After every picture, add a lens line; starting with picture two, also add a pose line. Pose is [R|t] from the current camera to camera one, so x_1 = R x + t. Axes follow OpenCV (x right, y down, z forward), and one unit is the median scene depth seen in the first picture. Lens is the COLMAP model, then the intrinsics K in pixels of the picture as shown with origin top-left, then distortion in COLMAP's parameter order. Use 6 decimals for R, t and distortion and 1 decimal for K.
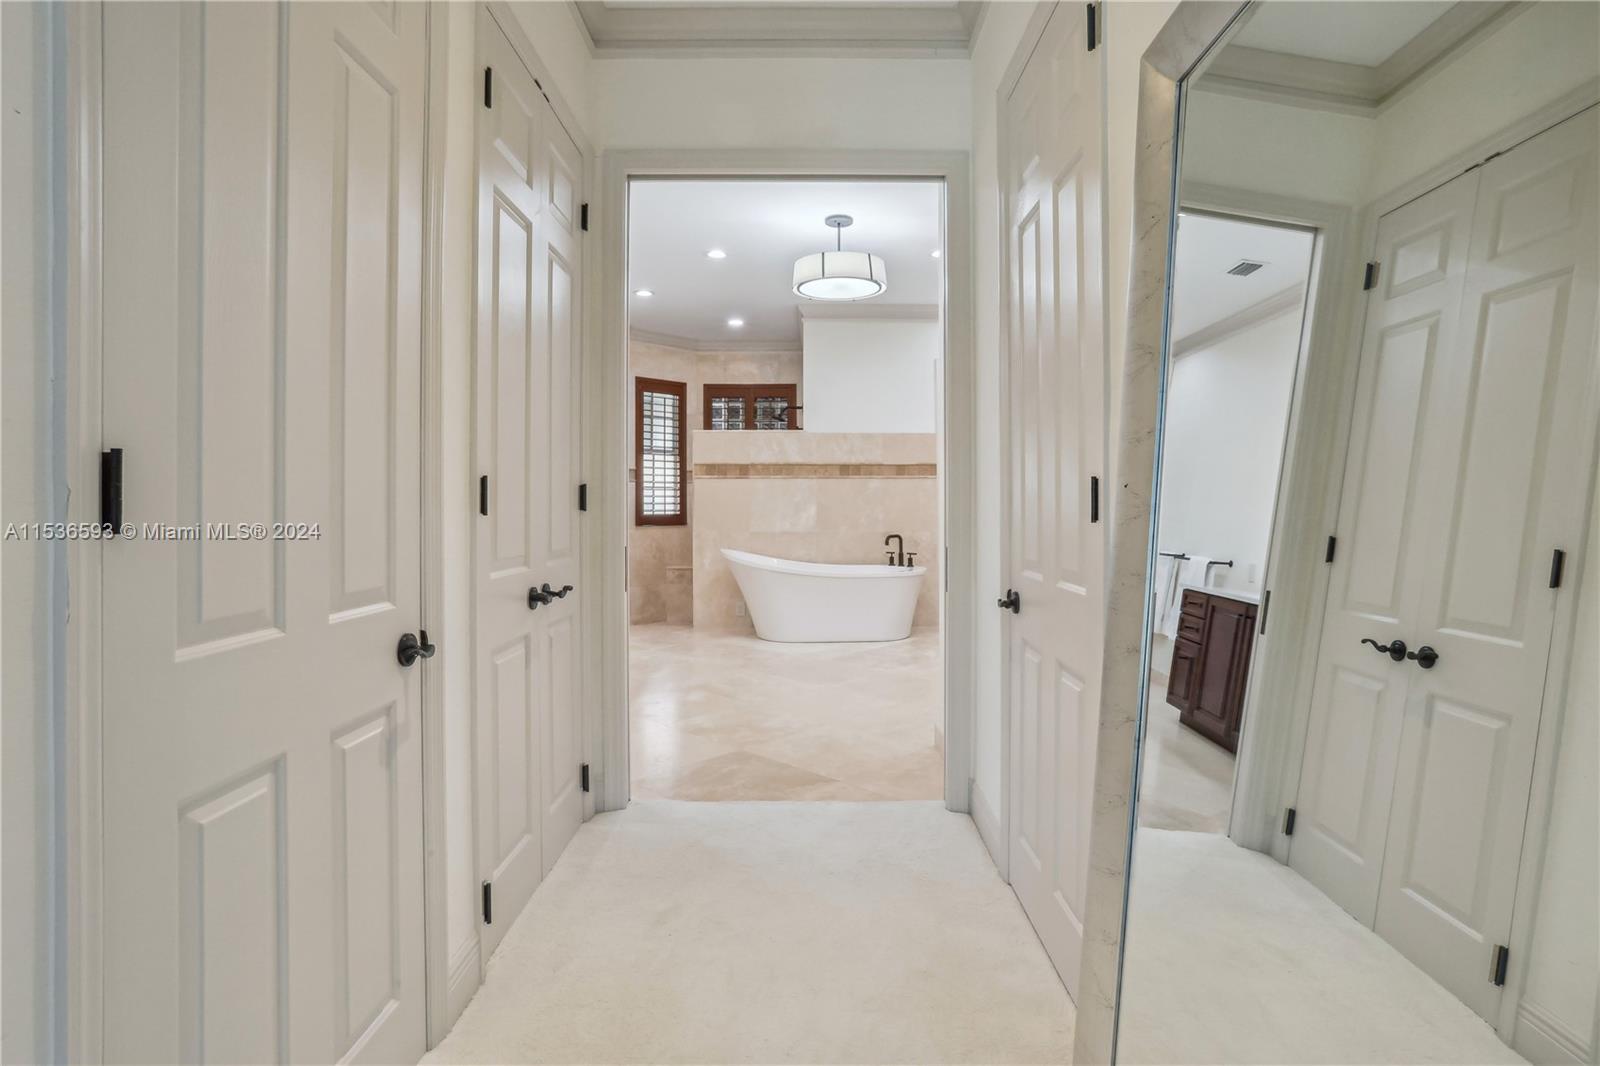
lens RADIAL K [[796.0, 0, 803.7], [0, 796.0, 522.1], [0, 0, 1]] dist [-0.068114, 0.034207]
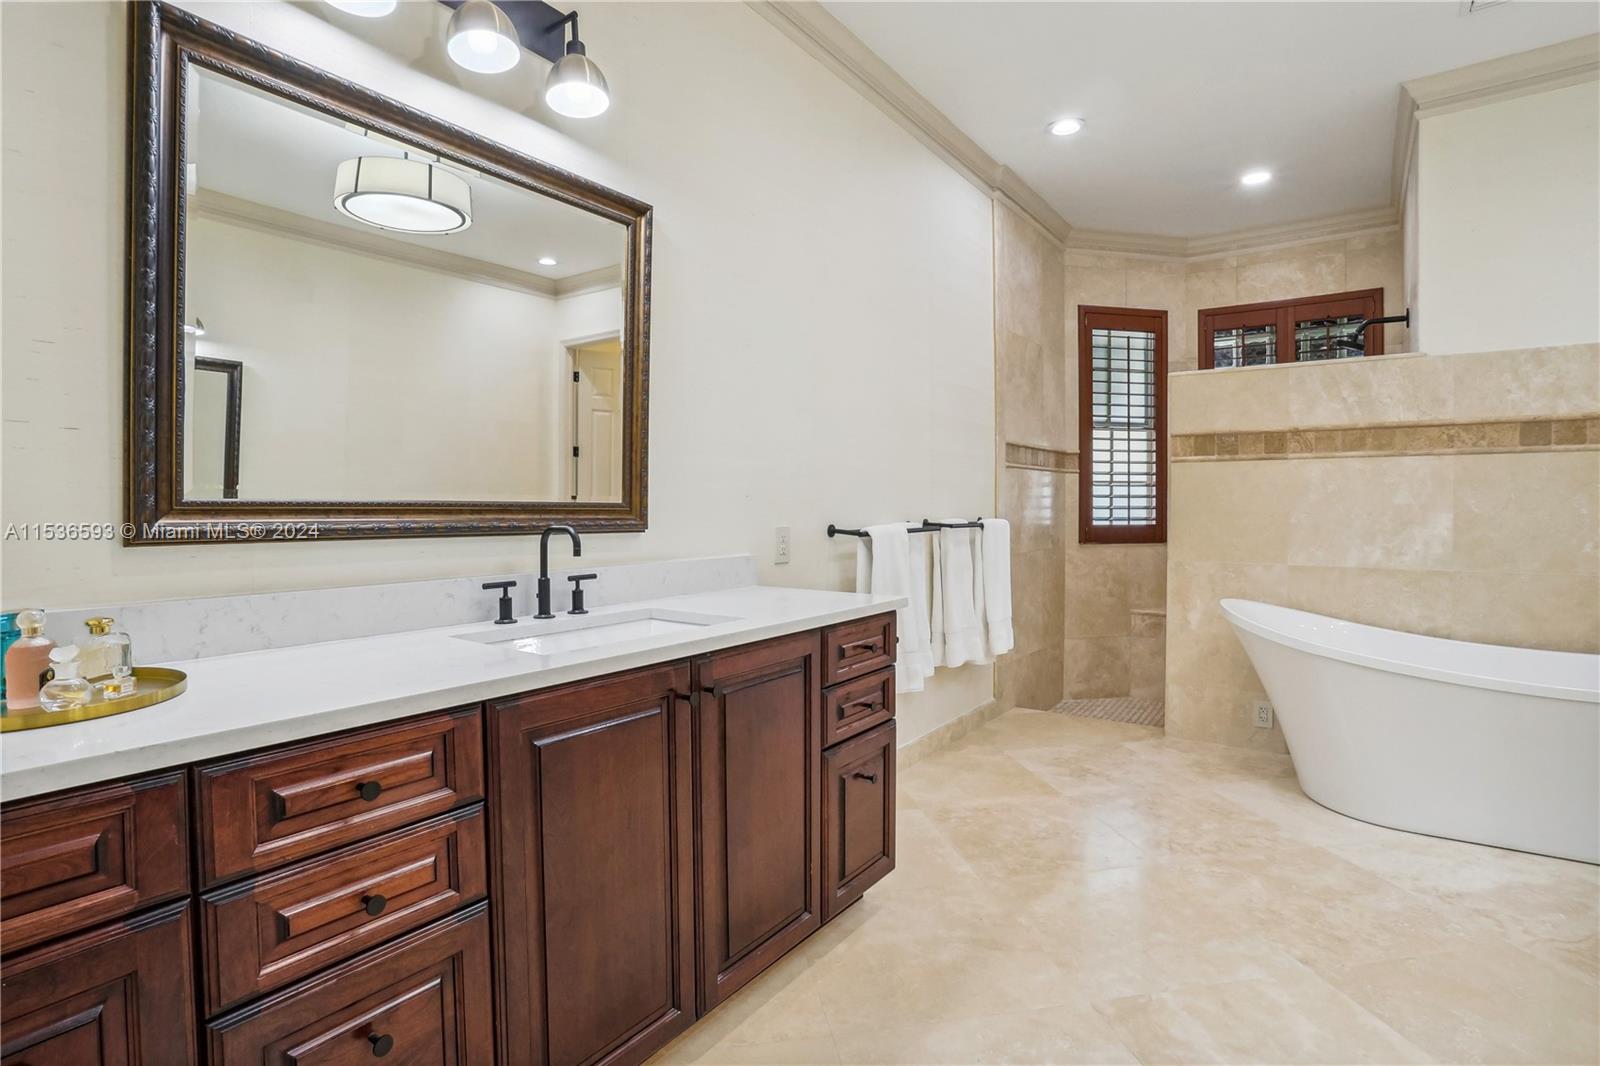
lens RADIAL K [[796.0, 0, 803.7], [0, 796.0, 522.1], [0, 0, 1]] dist [-0.068114, 0.034207]
pose [[0.817142, 0.010019, -0.576349, -0.028589], [-0.011121, 0.999937, 0.001615, -0.010478], [0.576329, 0.005090, 0.817202, 0.356397]]
